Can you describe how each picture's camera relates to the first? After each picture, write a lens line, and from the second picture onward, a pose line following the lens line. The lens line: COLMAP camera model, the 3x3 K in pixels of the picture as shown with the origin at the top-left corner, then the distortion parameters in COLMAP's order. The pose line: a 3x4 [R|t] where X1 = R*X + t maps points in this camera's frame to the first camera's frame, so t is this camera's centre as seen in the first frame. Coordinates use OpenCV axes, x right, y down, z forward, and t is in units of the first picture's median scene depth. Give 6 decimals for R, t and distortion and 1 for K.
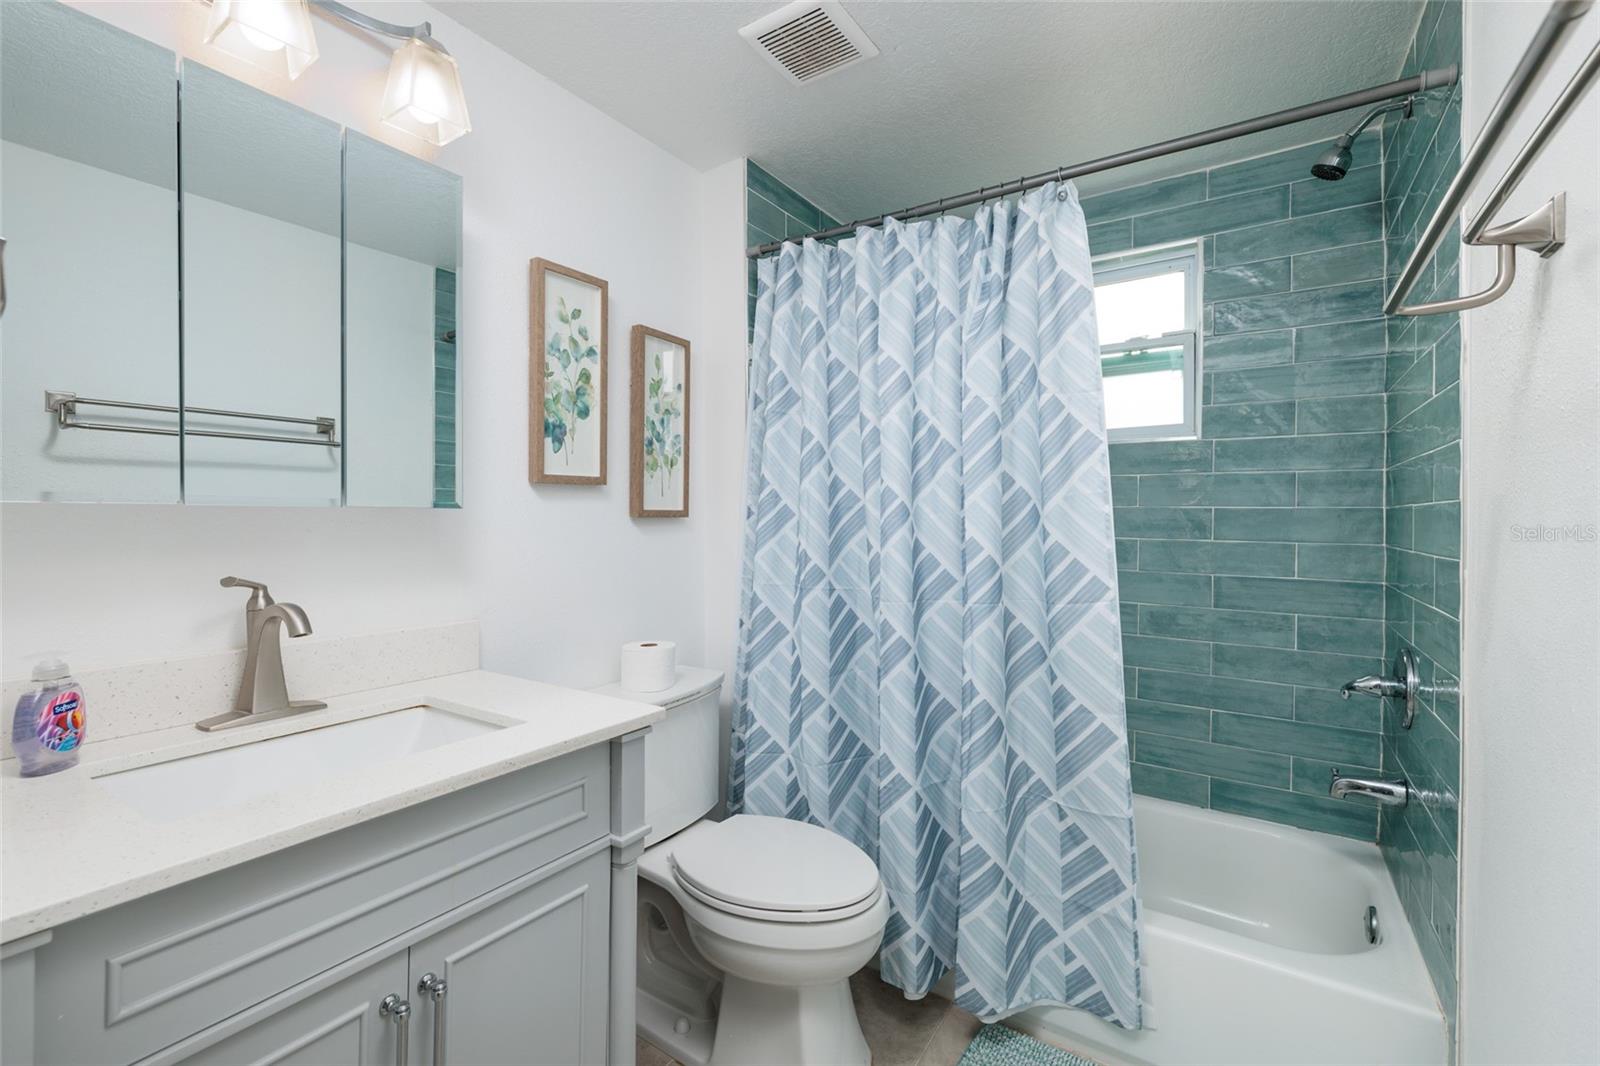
lens RADIAL K [[687.3, 0, 795.9], [0, 687.3, 517.5], [0, 0, 1]] dist [0.003989, -0.001185]
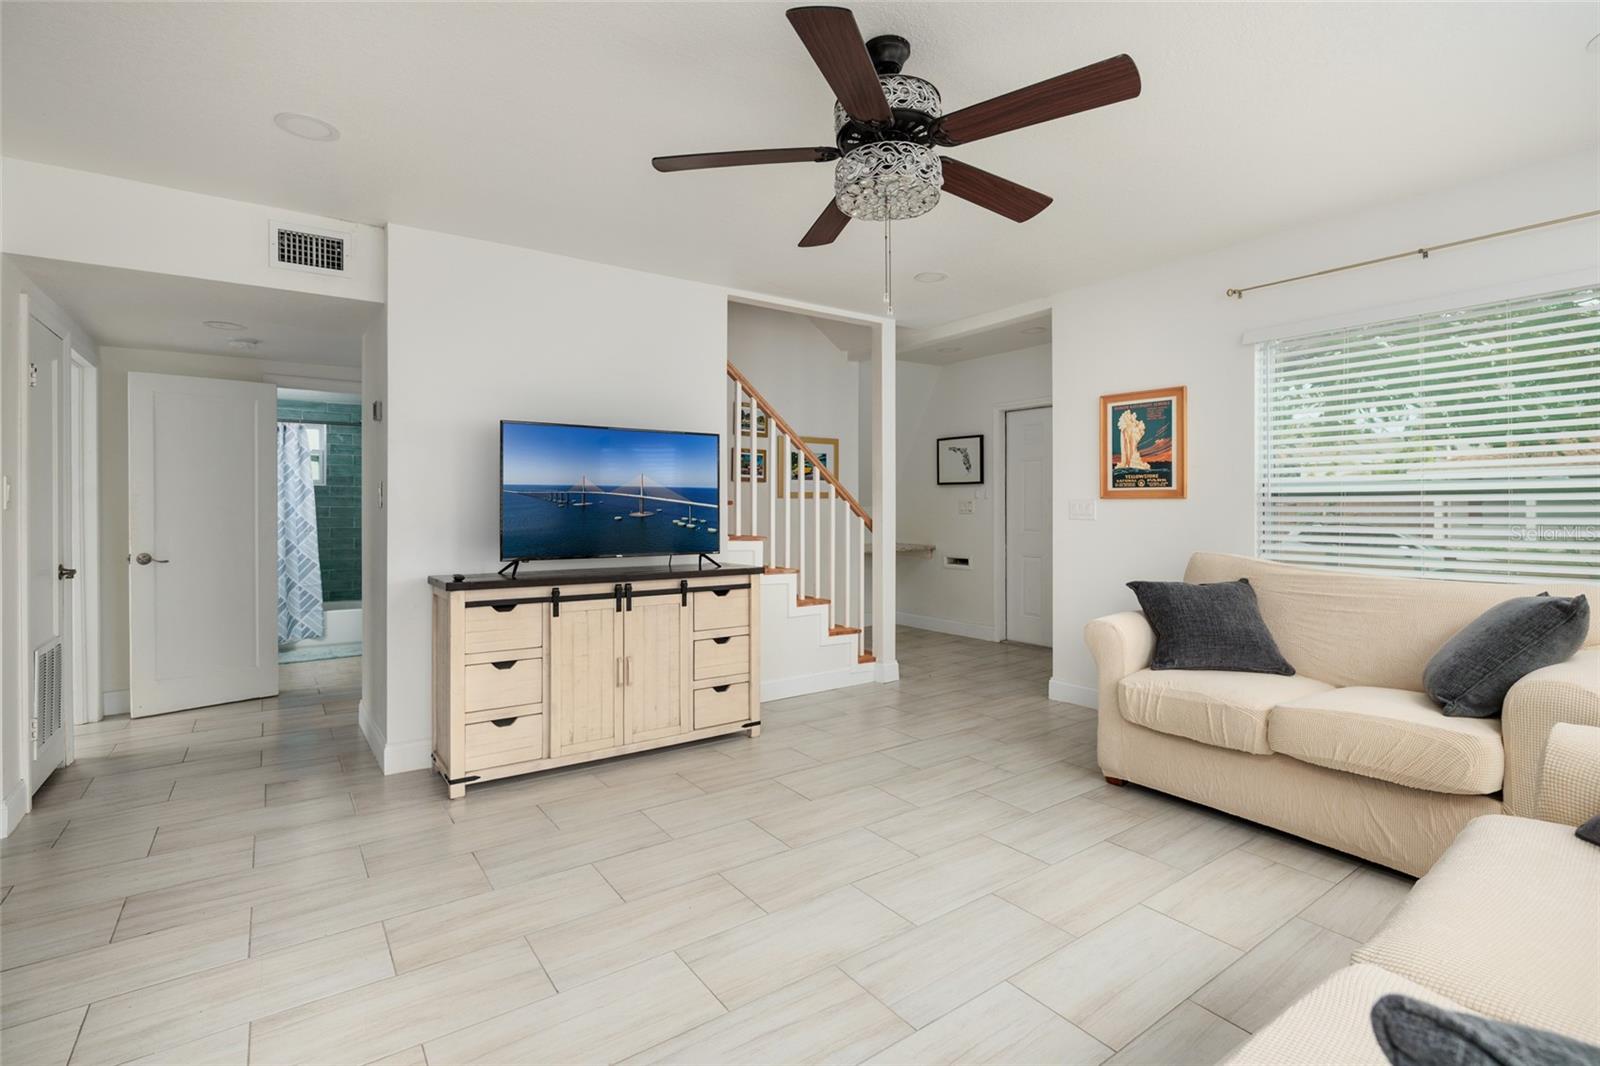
lens RADIAL K [[746.1, 0, 798.9], [0, 746.1, 507.5], [0, 0, 1]] dist [0.003581, 0.000120]
pose [[0.359161, -0.003444, 0.933269, -2.473518], [0.006386, 0.999979, 0.001232, -0.001759], [-0.933254, 0.005518, 0.359175, -3.048287]]
